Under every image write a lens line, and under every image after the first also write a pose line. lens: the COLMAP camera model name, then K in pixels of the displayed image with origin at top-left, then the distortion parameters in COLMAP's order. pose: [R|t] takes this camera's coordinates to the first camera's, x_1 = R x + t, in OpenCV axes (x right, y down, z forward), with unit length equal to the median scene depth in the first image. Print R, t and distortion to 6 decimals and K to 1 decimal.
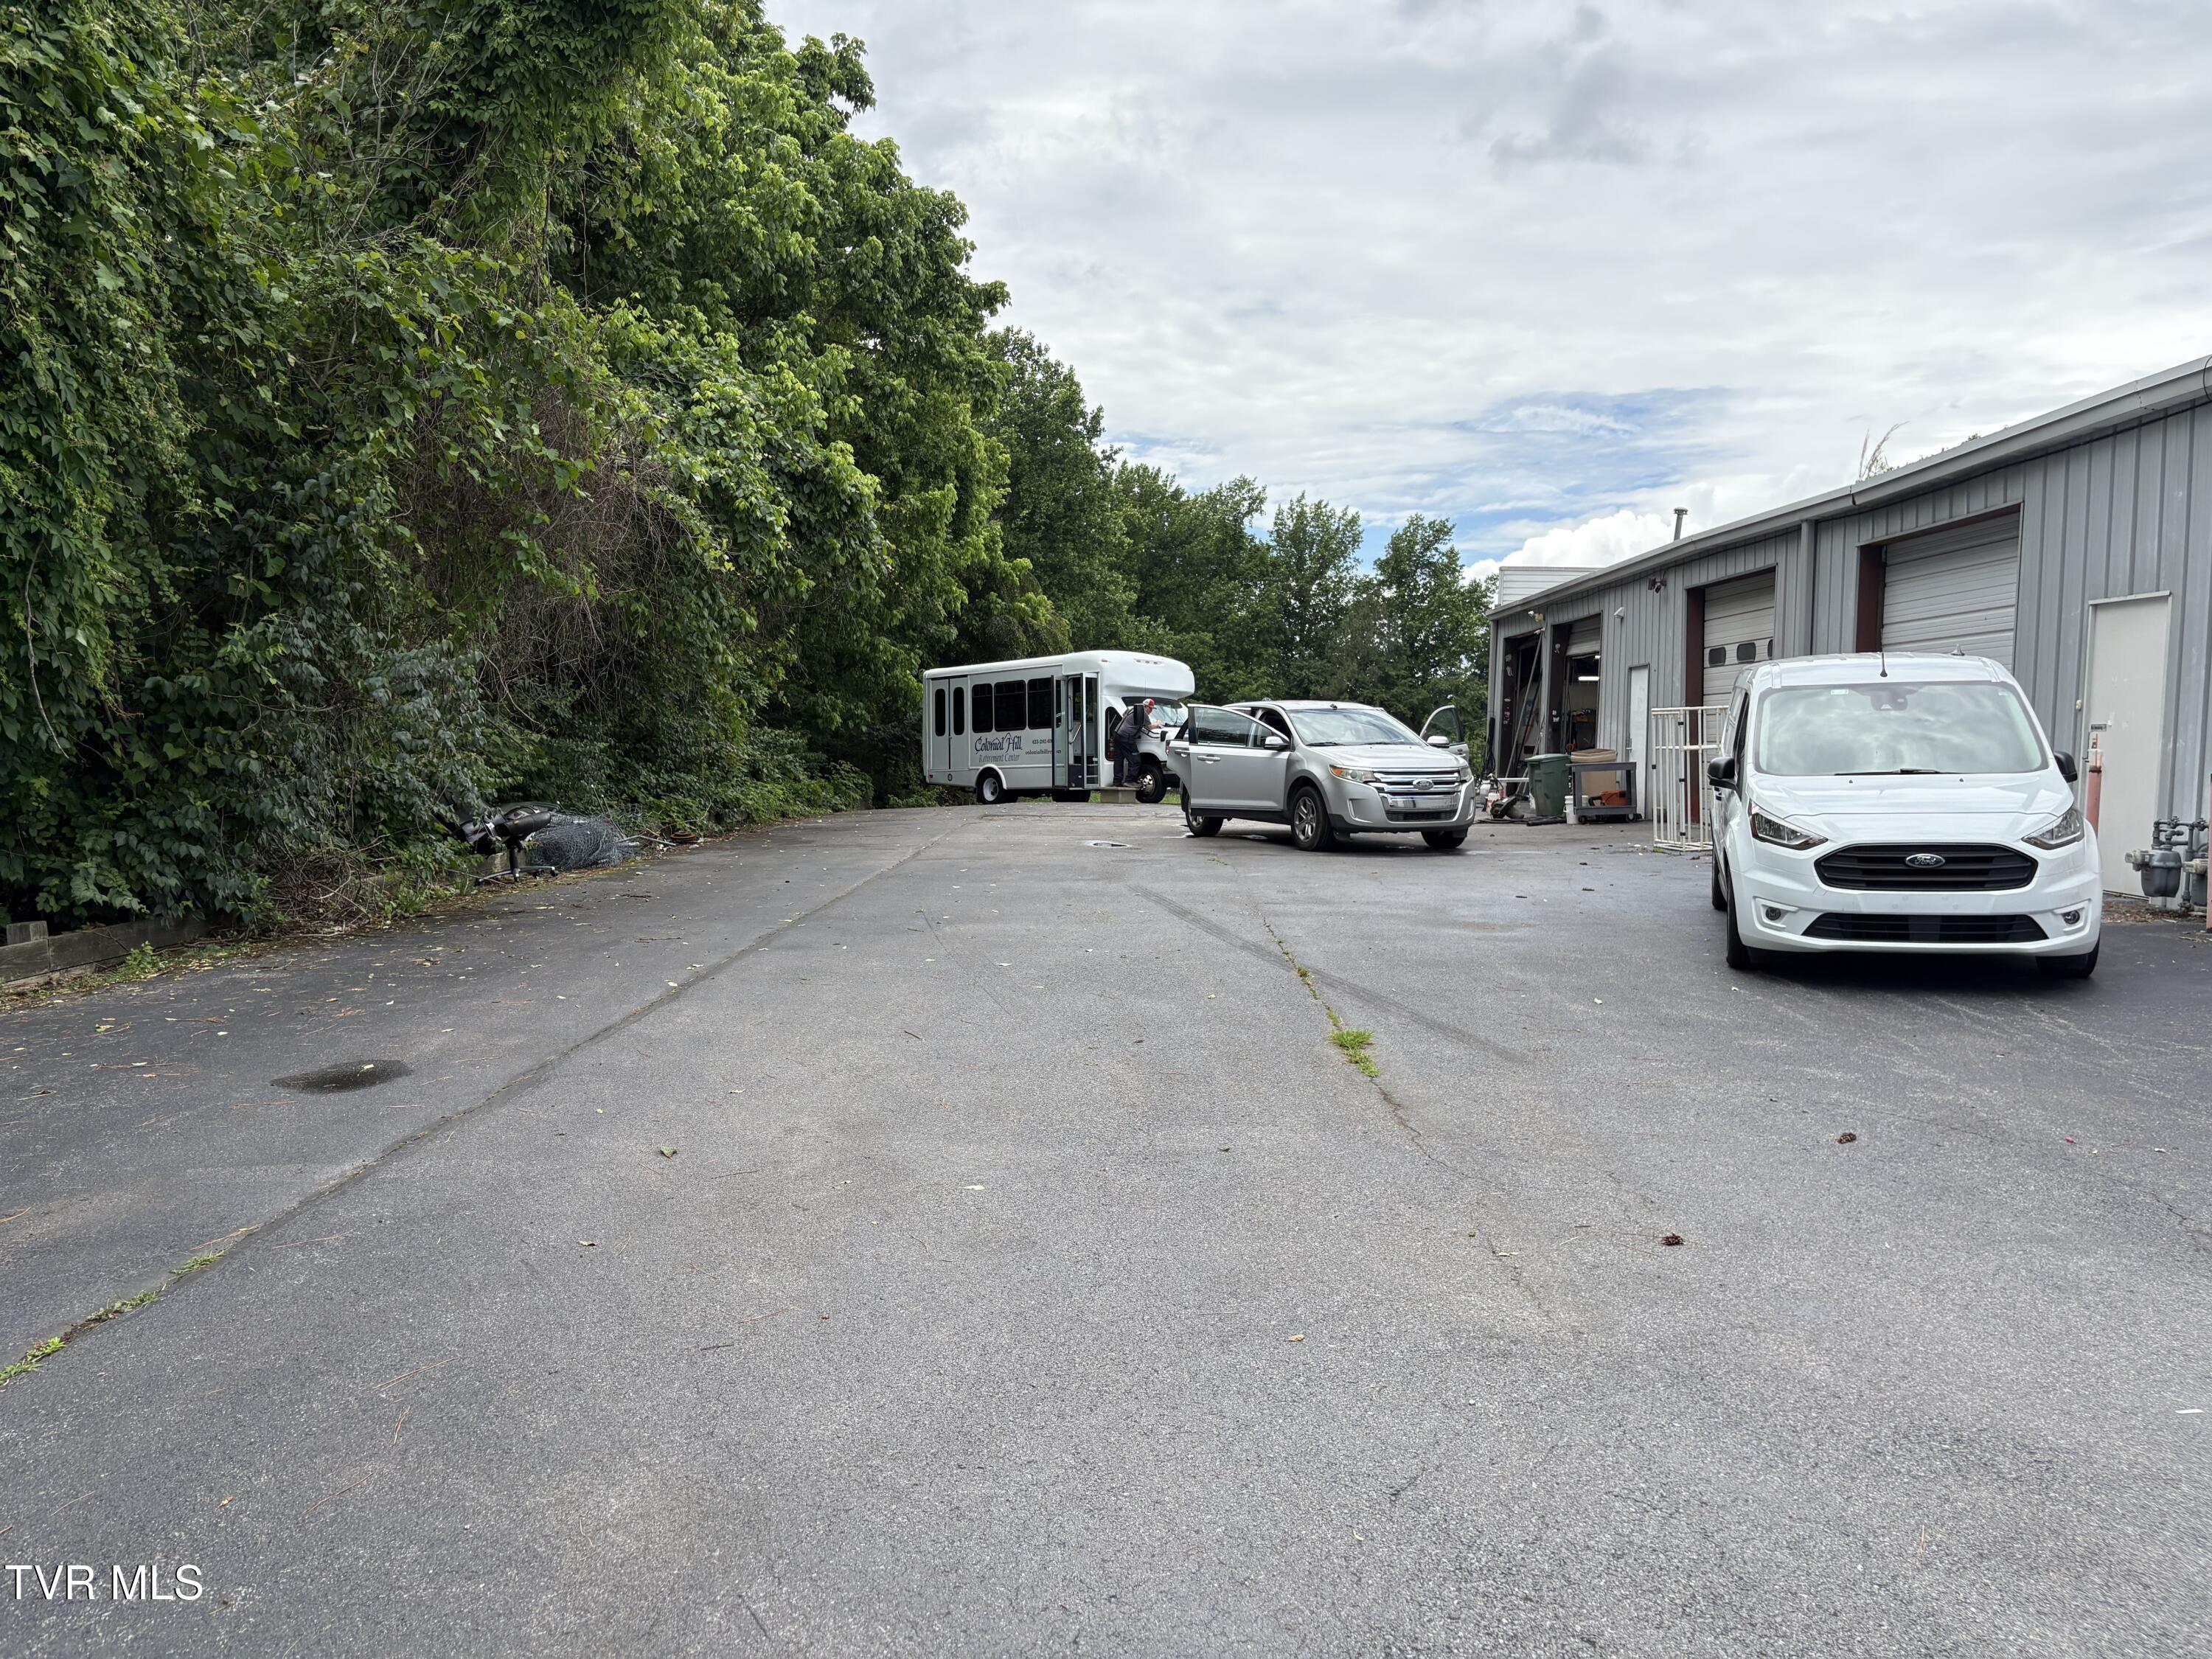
lens RADIAL K [[1639.1, 0, 1105.8], [0, 1639.1, 874.4], [0, 0, 1]] dist [0.053981, -0.081357]
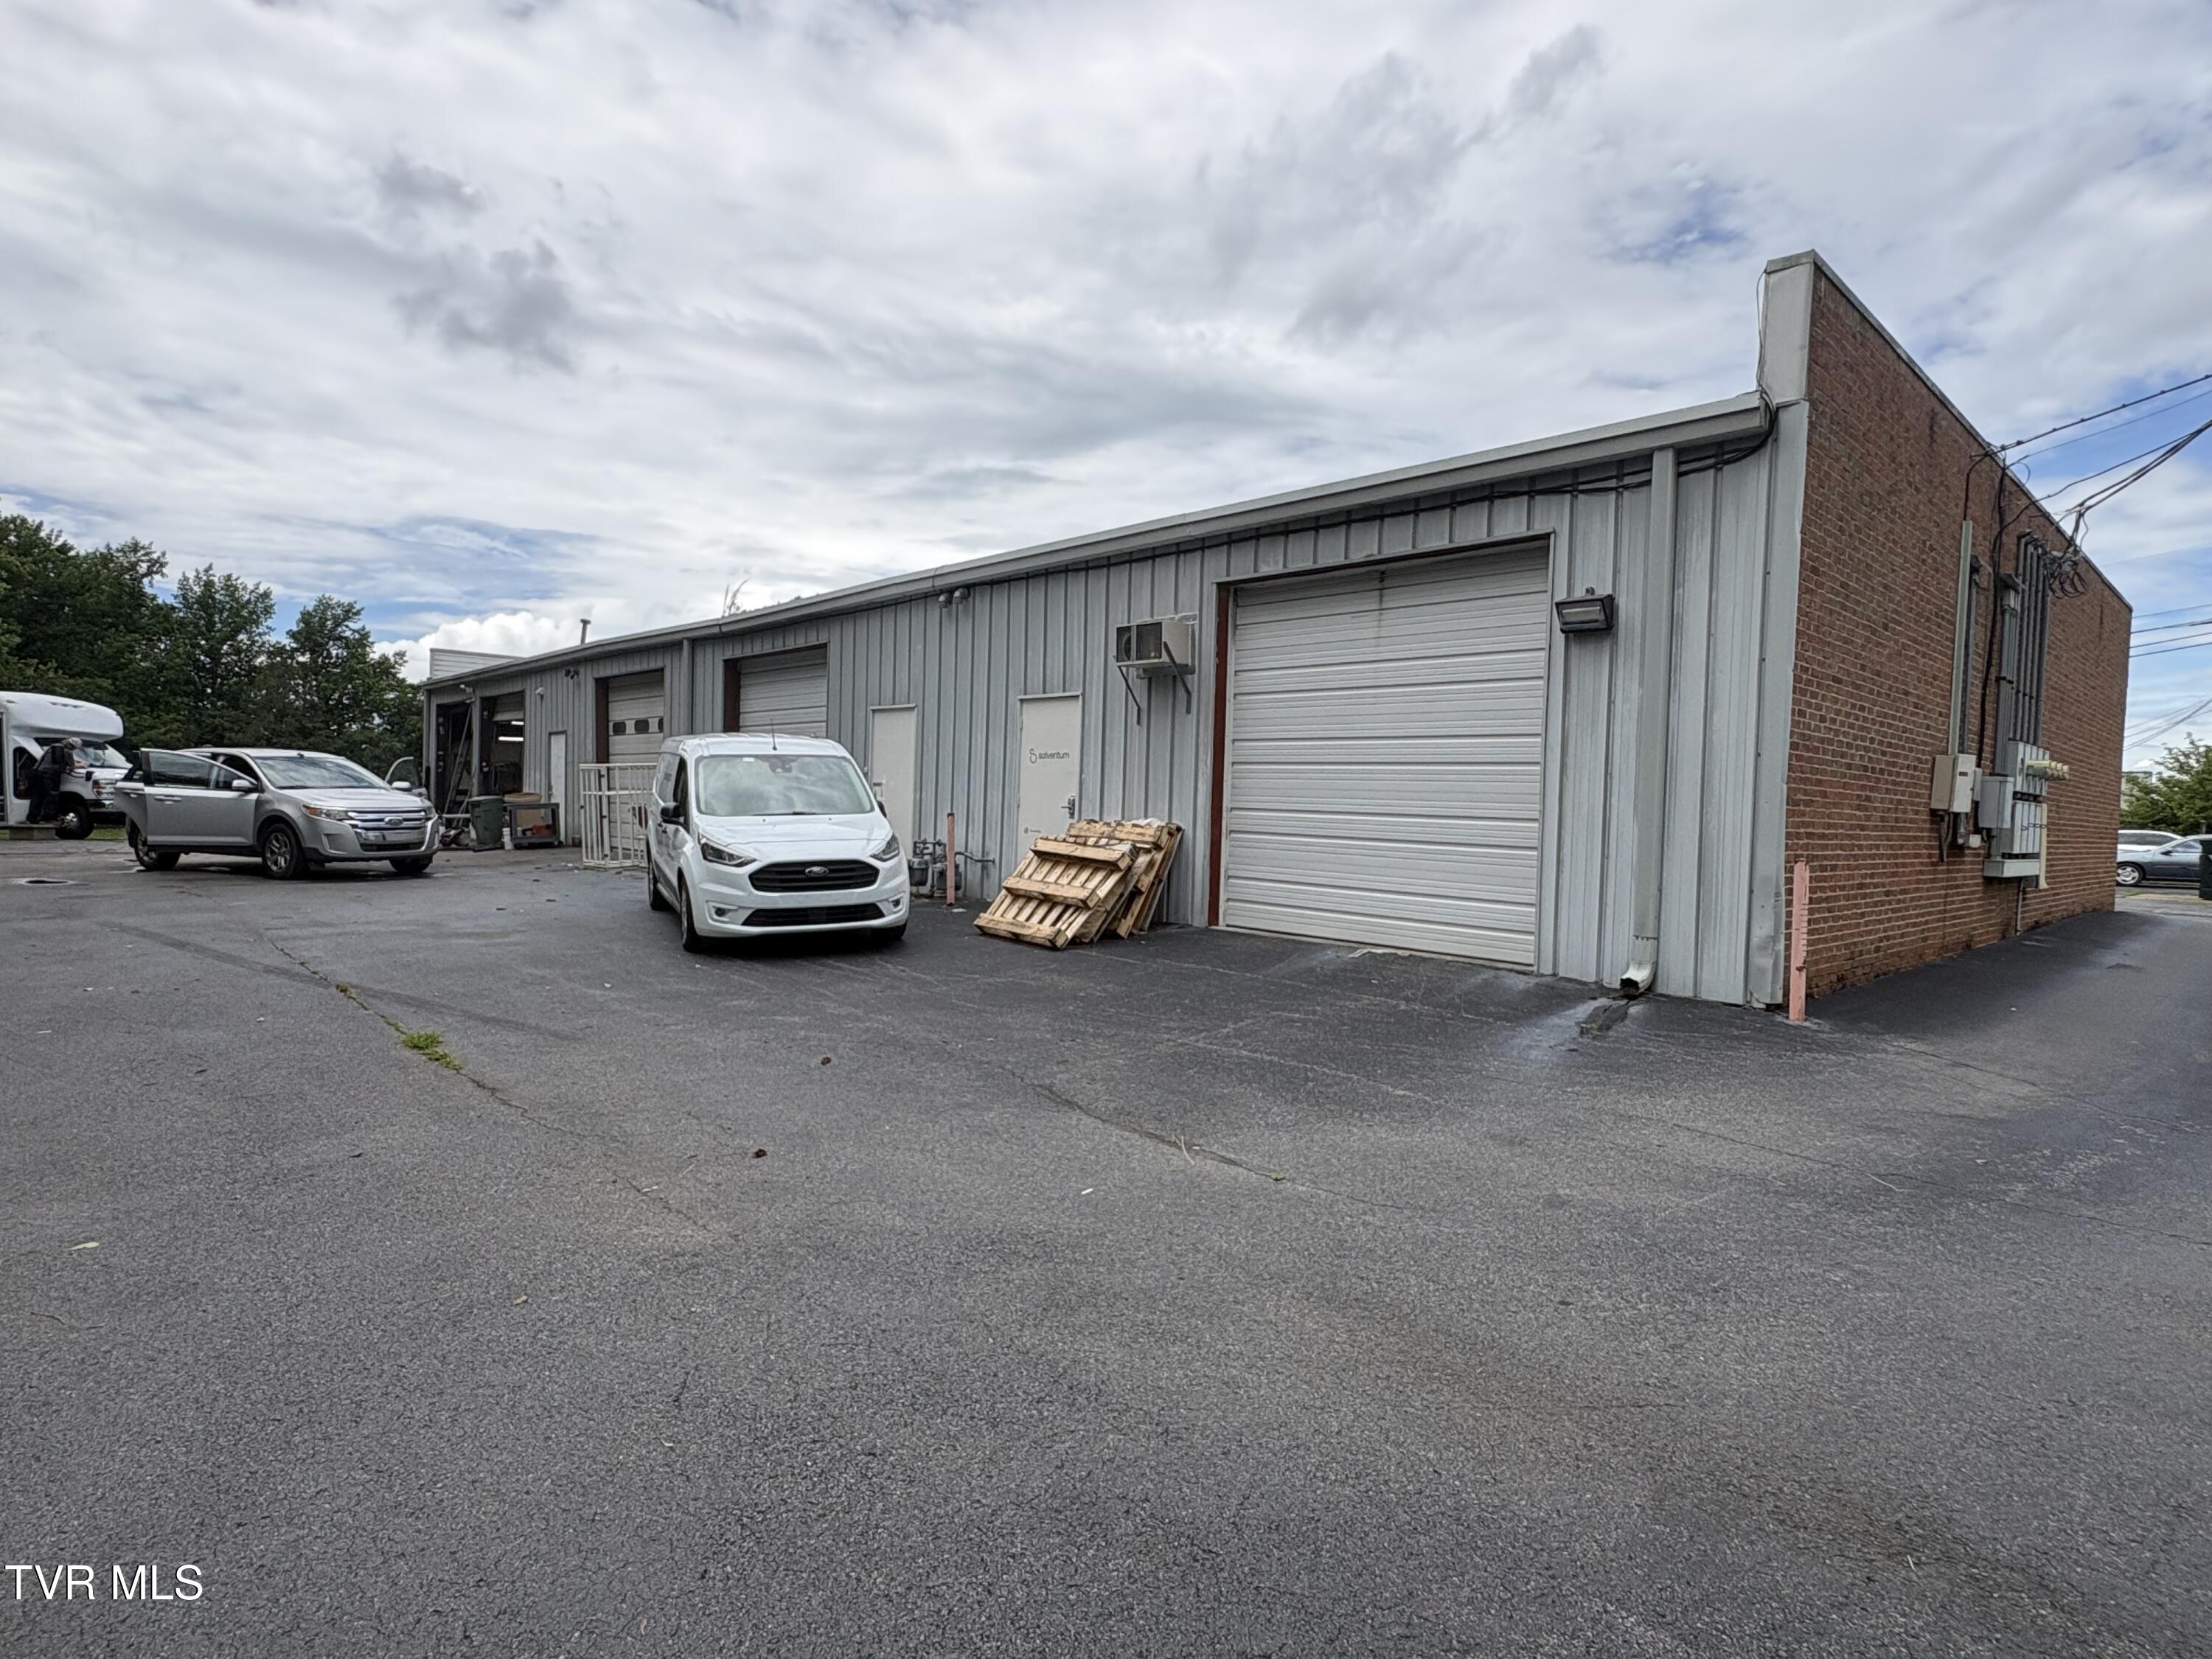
lens RADIAL K [[1170.0, 0, 1073.1], [0, 1170.0, 826.2], [0, 0, 1]] dist [0.003256, -0.000771]
pose [[0.723479, -0.011709, 0.690248, -0.041155], [0.043112, 0.998671, -0.028247, -0.004674], [-0.688999, 0.050194, 0.723022, 0.022520]]
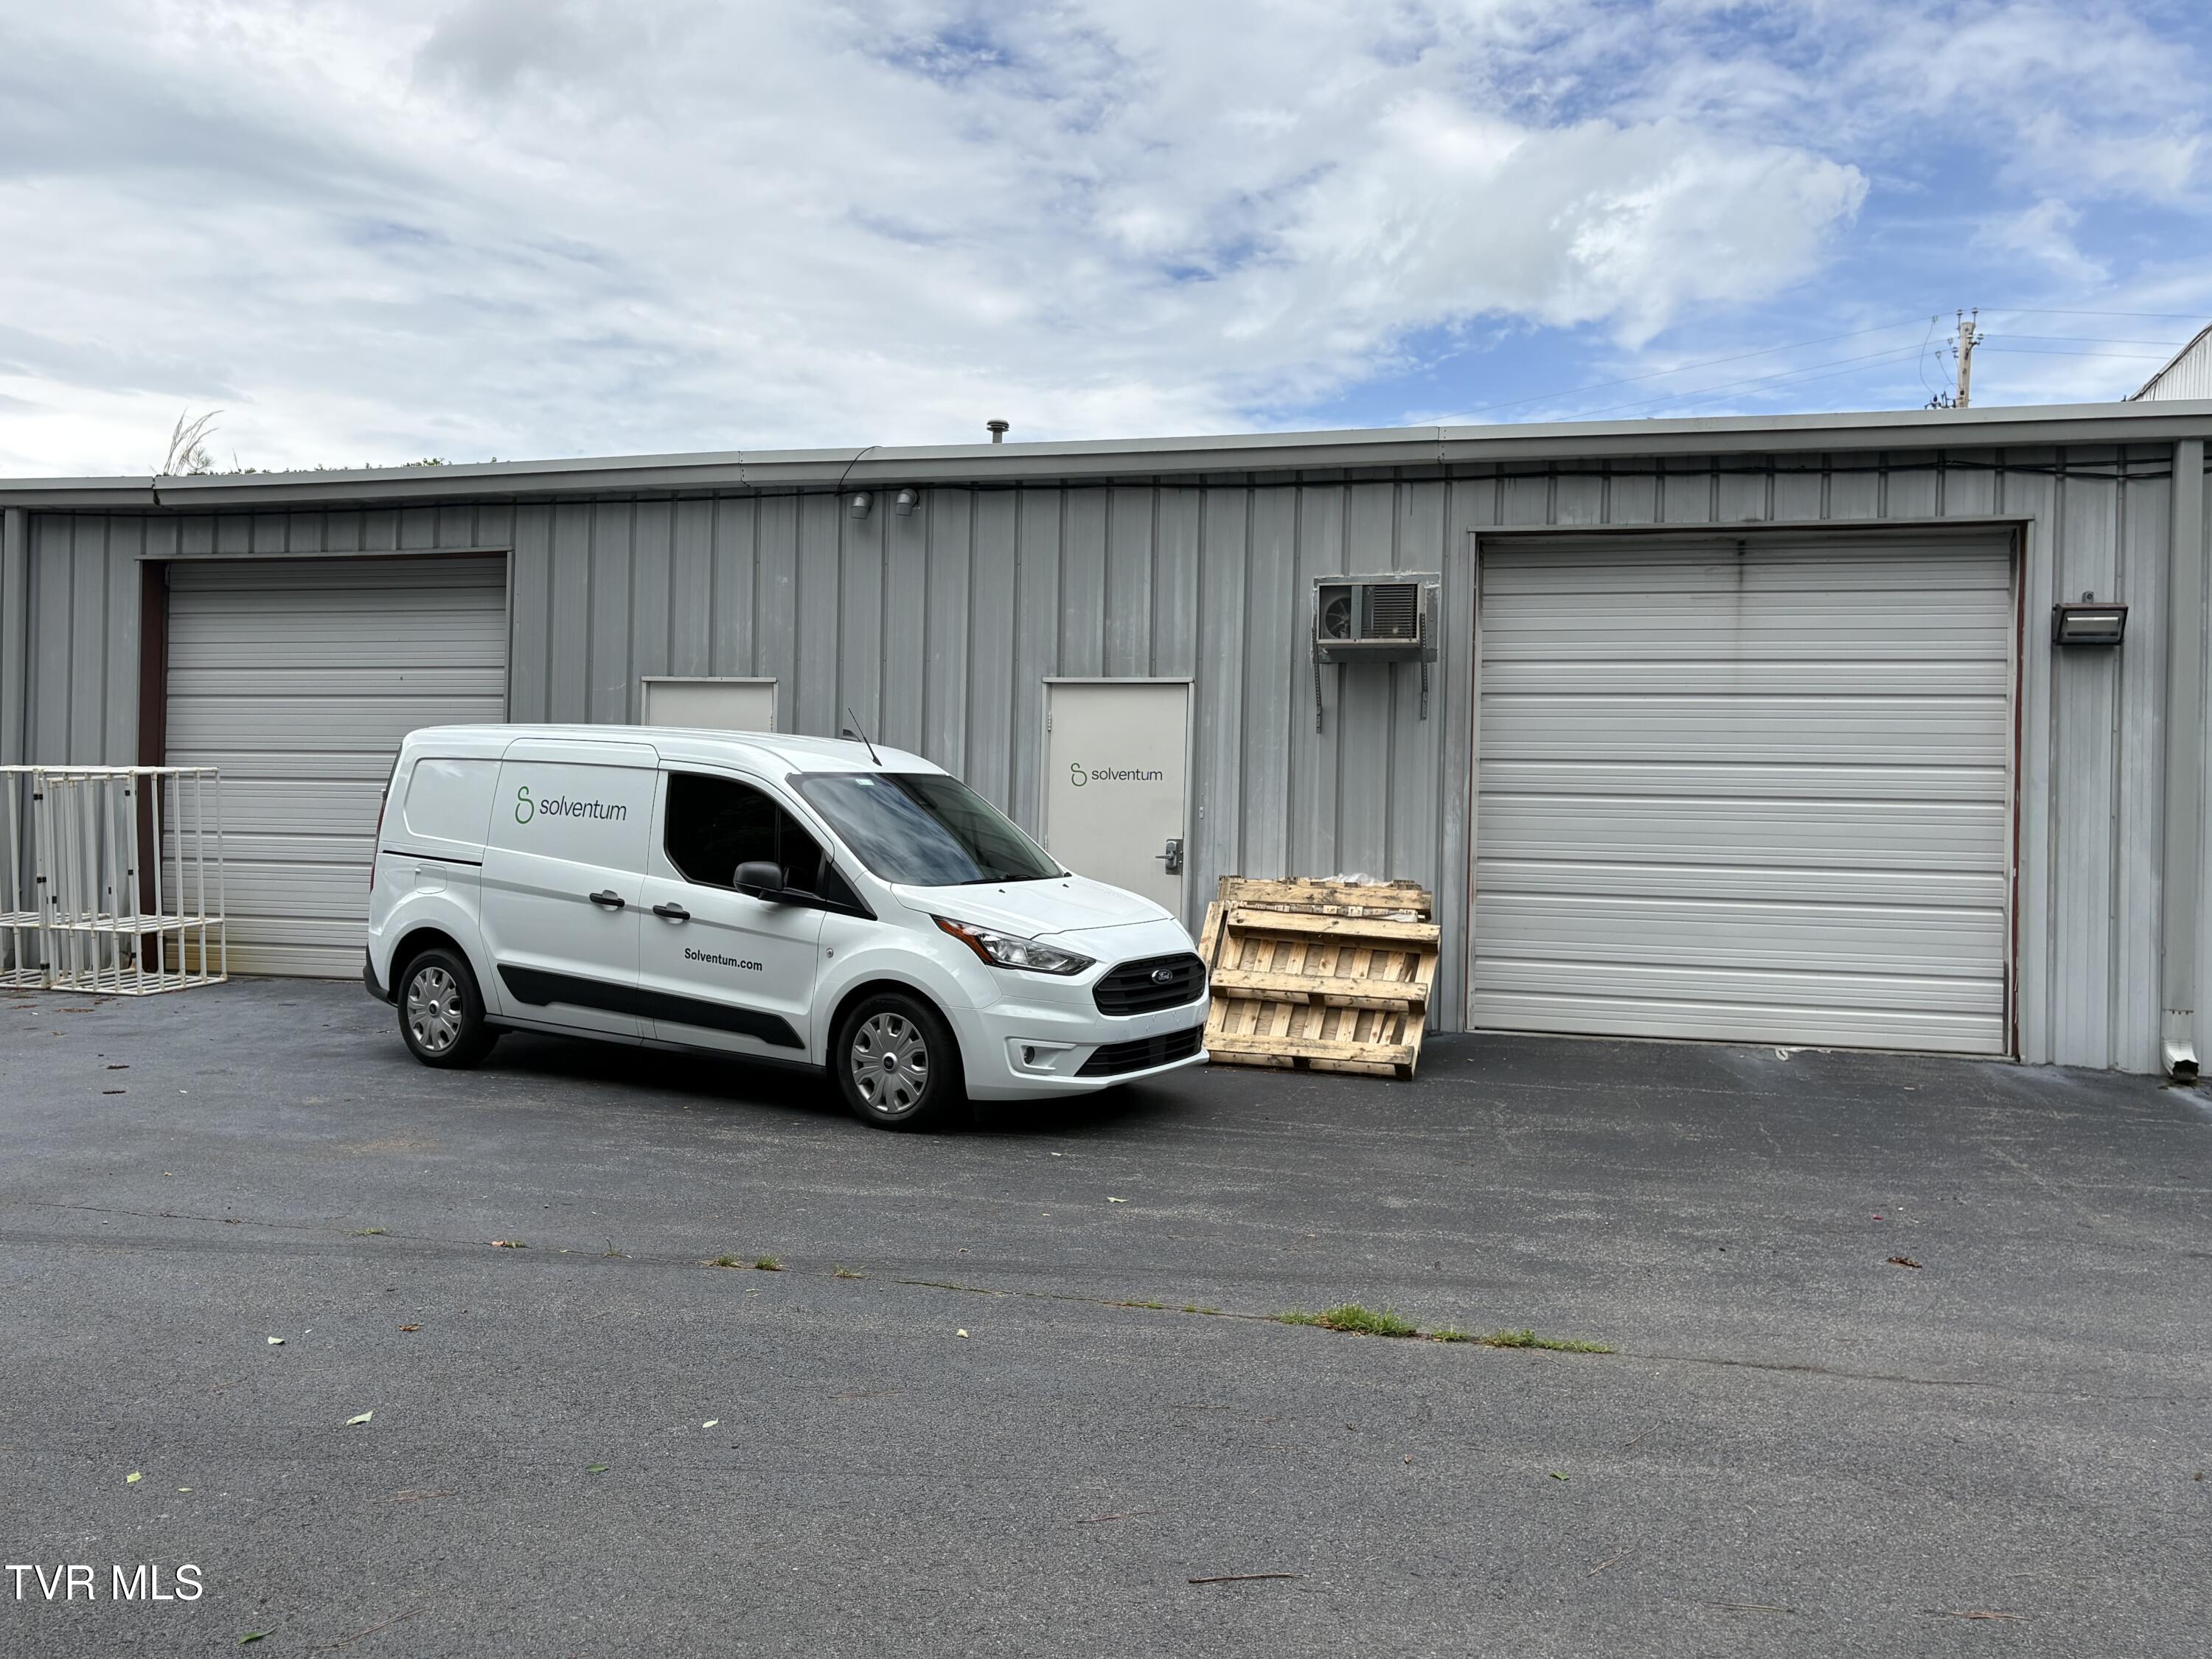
lens RADIAL K [[1844.3, 0, 1108.6], [0, 1844.3, 834.7], [0, 0, 1]] dist [0.013972, 0.007747]
pose [[0.245308, 0.000008, 0.969445, -0.243201], [0.063348, 0.997863, -0.016038, -0.035035], [-0.967373, 0.065347, 0.244783, 0.384873]]
